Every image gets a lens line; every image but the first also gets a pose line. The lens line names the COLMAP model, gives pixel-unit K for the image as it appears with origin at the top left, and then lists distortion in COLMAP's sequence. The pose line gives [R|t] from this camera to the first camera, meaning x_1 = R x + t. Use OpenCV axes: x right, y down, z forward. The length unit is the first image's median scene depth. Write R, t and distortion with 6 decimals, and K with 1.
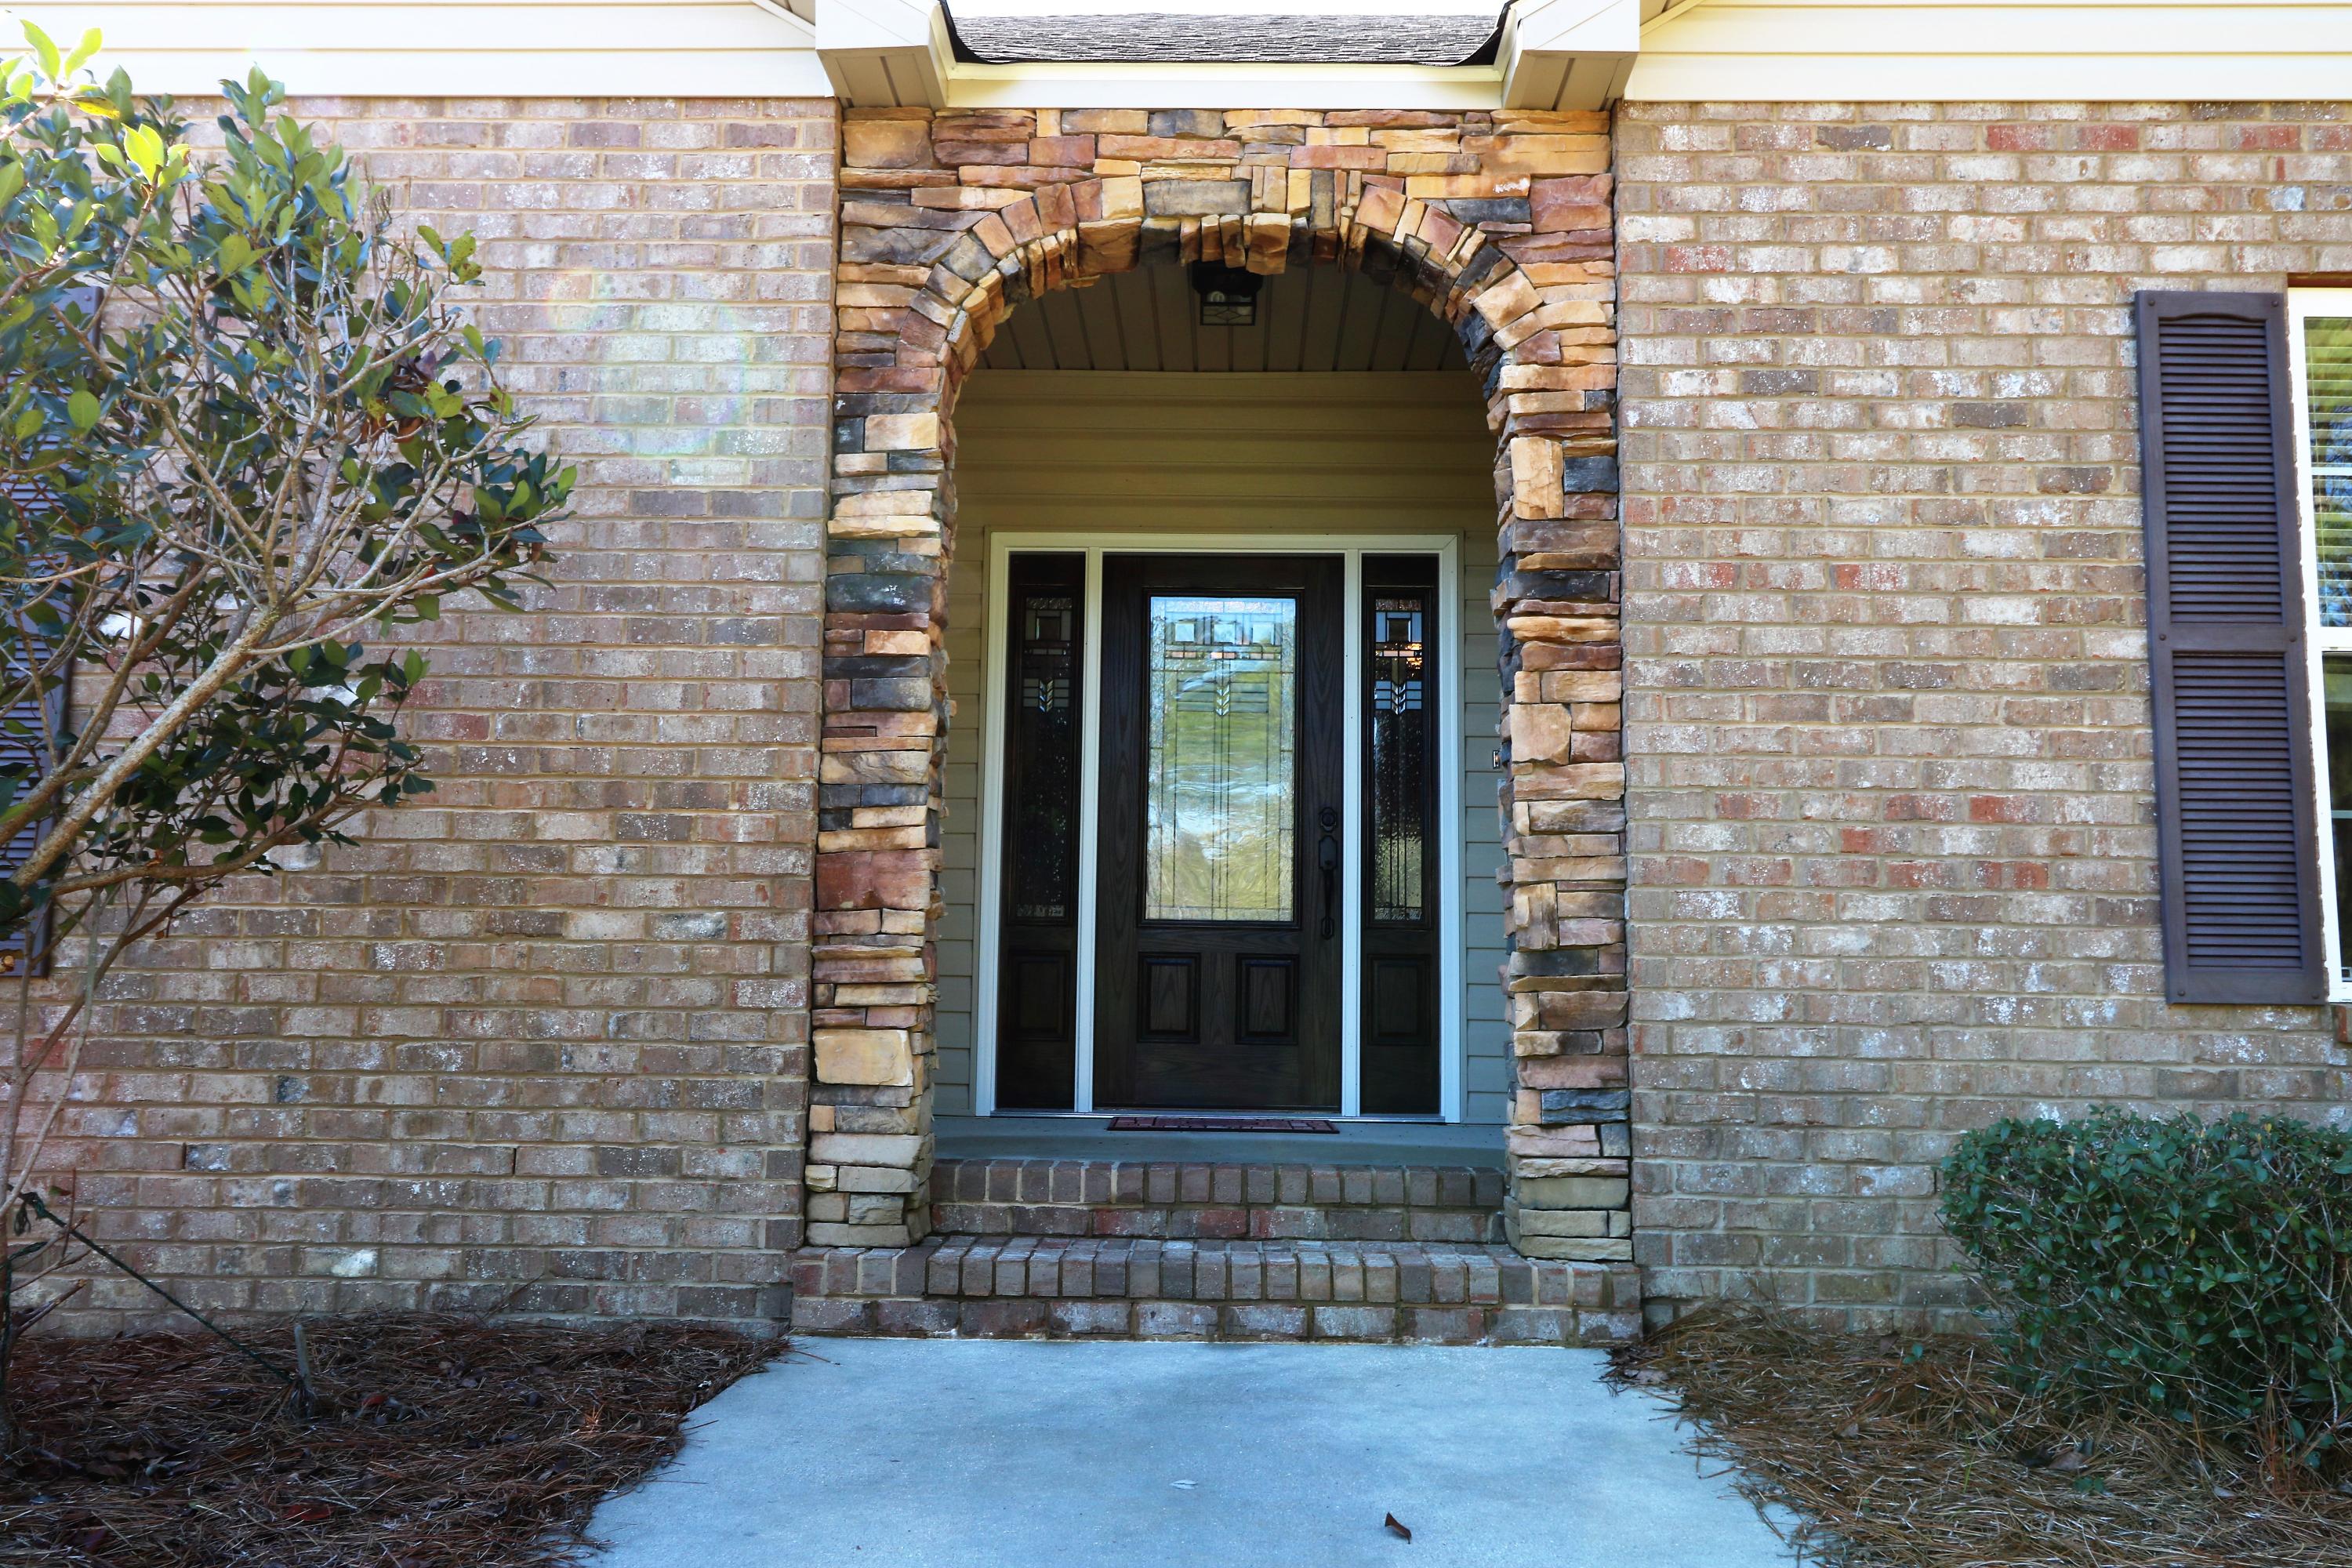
lens RADIAL K [[1857.8, 0, 1171.5], [0, 1857.8, 774.2], [0, 0, 1]] dist [0.016128, -0.000851]
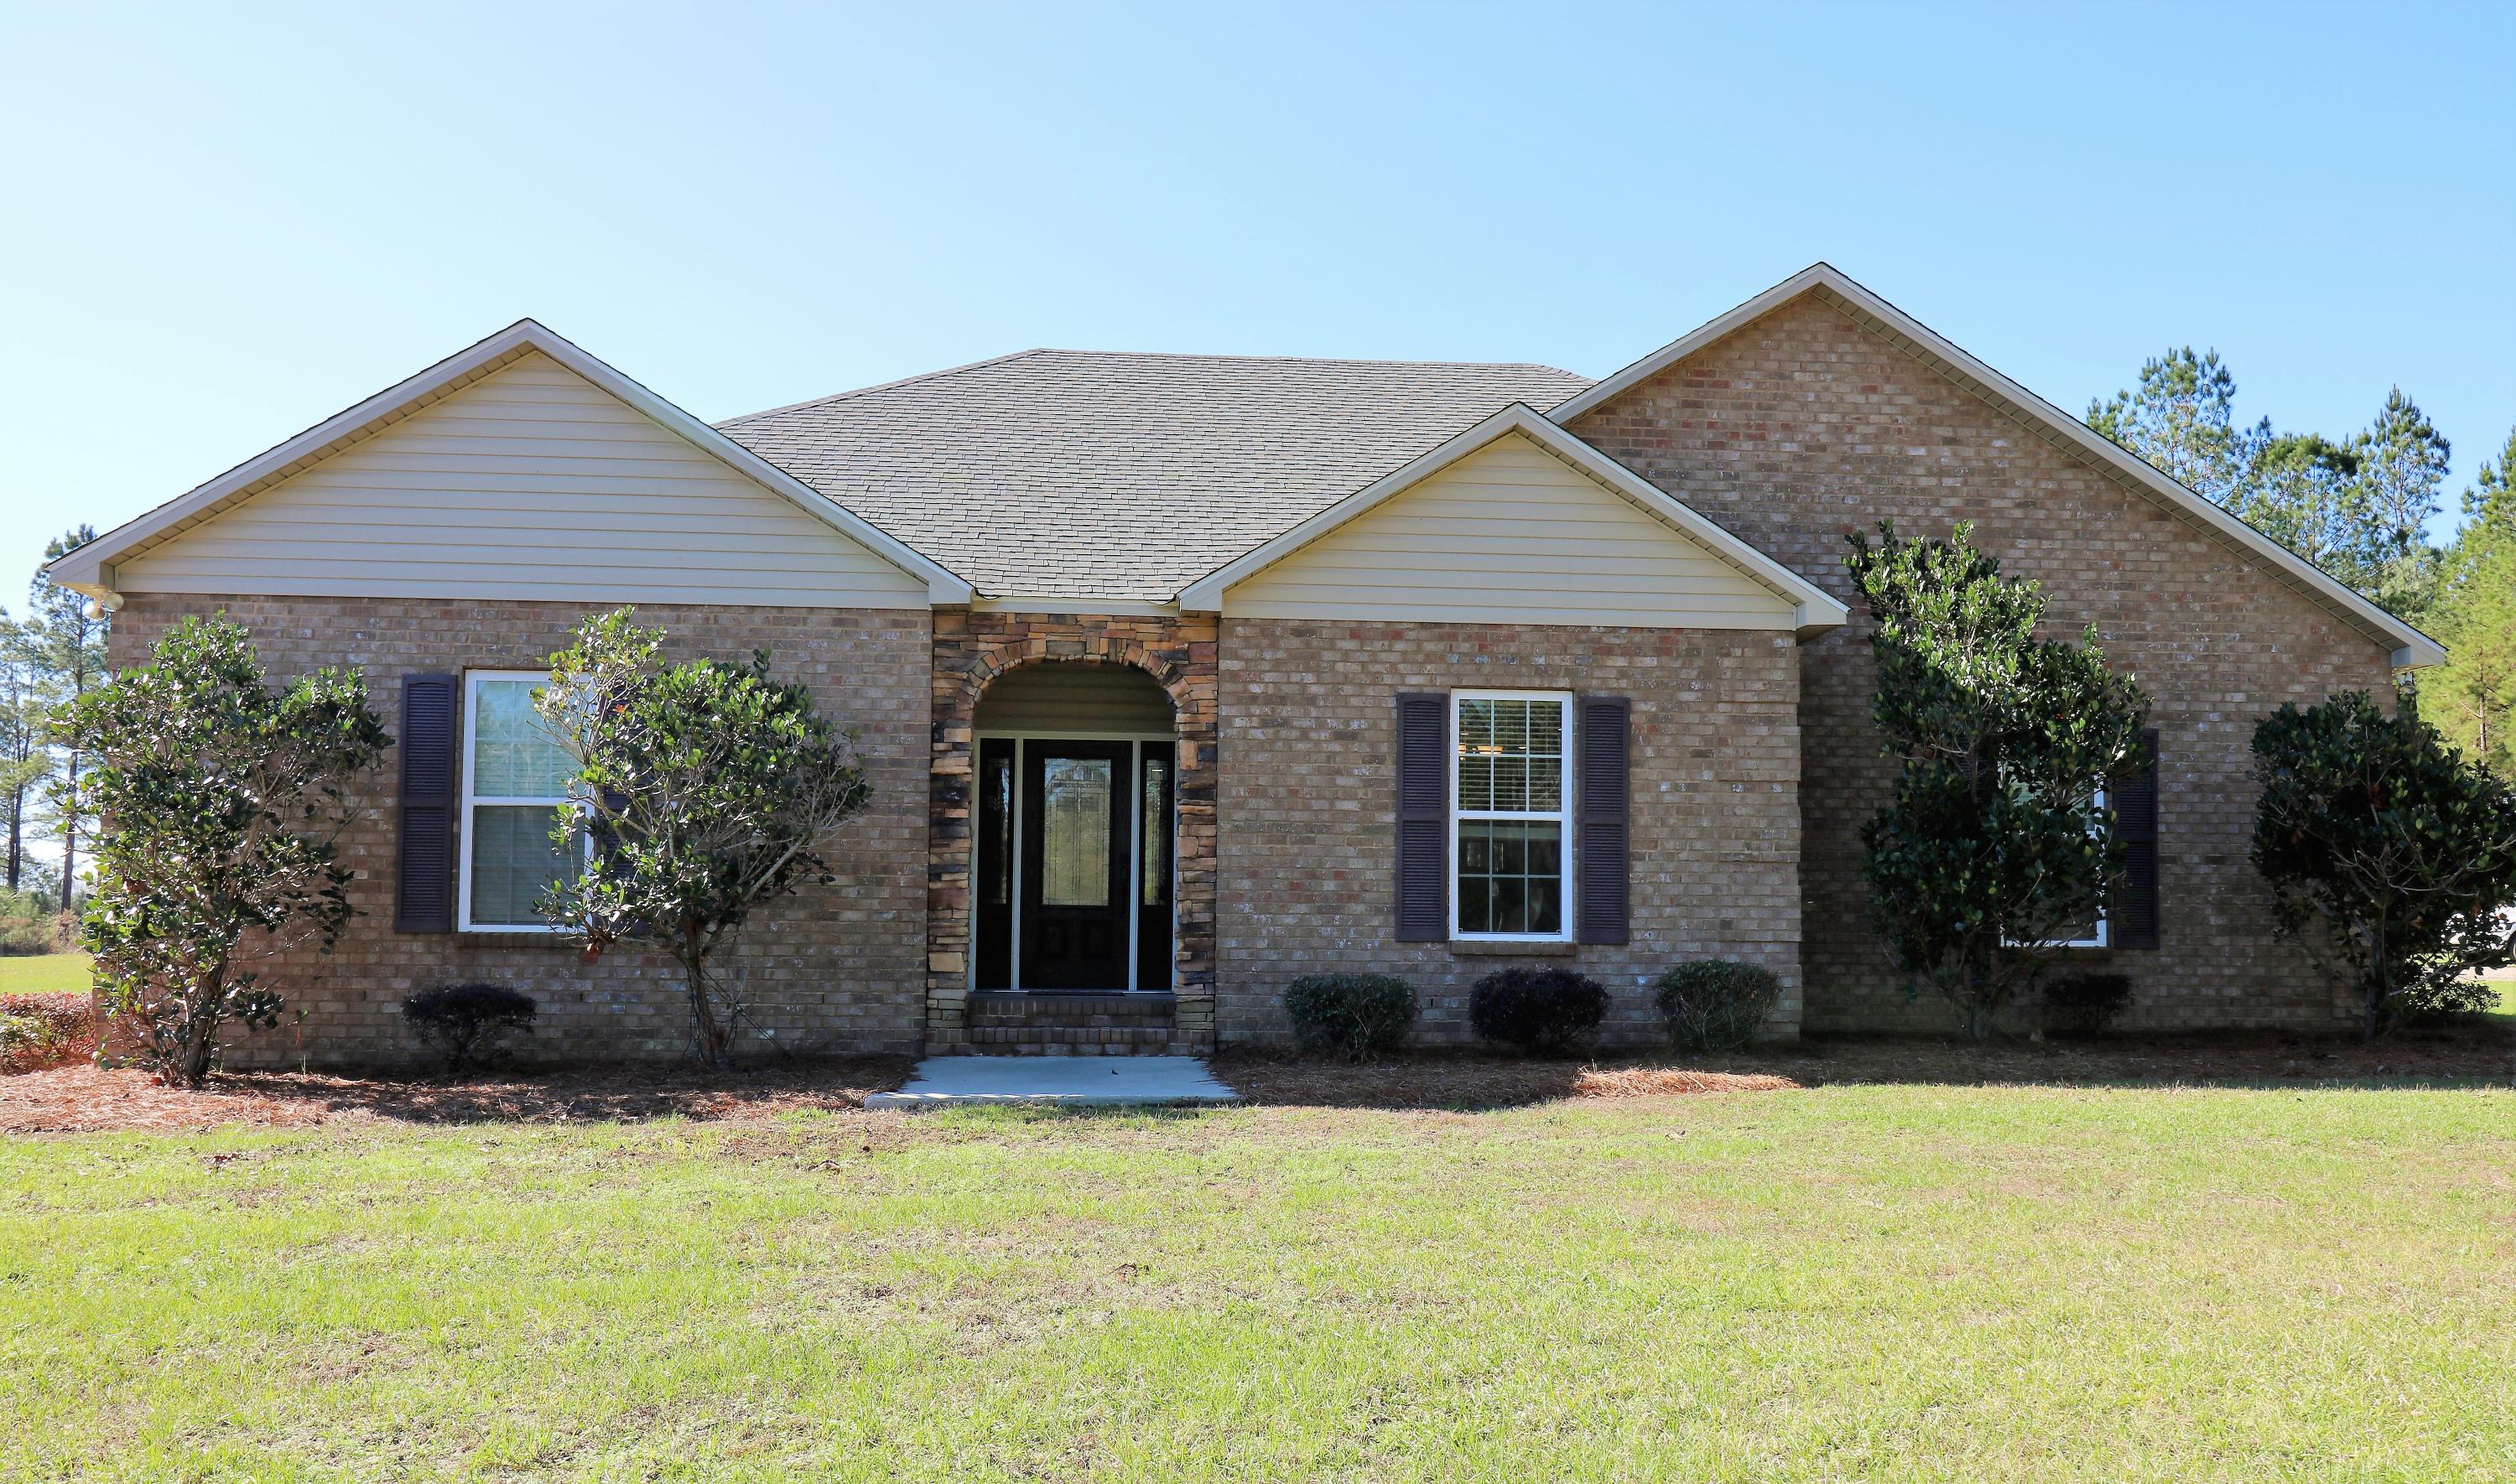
lens RADIAL K [[2105.0, 0, 1260.0], [0, 2105.0, 813.2], [0, 0, 1]] dist [0.001082, -0.000245]
pose [[0.994589, 0.002806, 0.103849, -0.024442], [-0.009541, 0.997878, 0.064413, -0.280423], [-0.103448, -0.065055, 0.992505, -2.181282]]
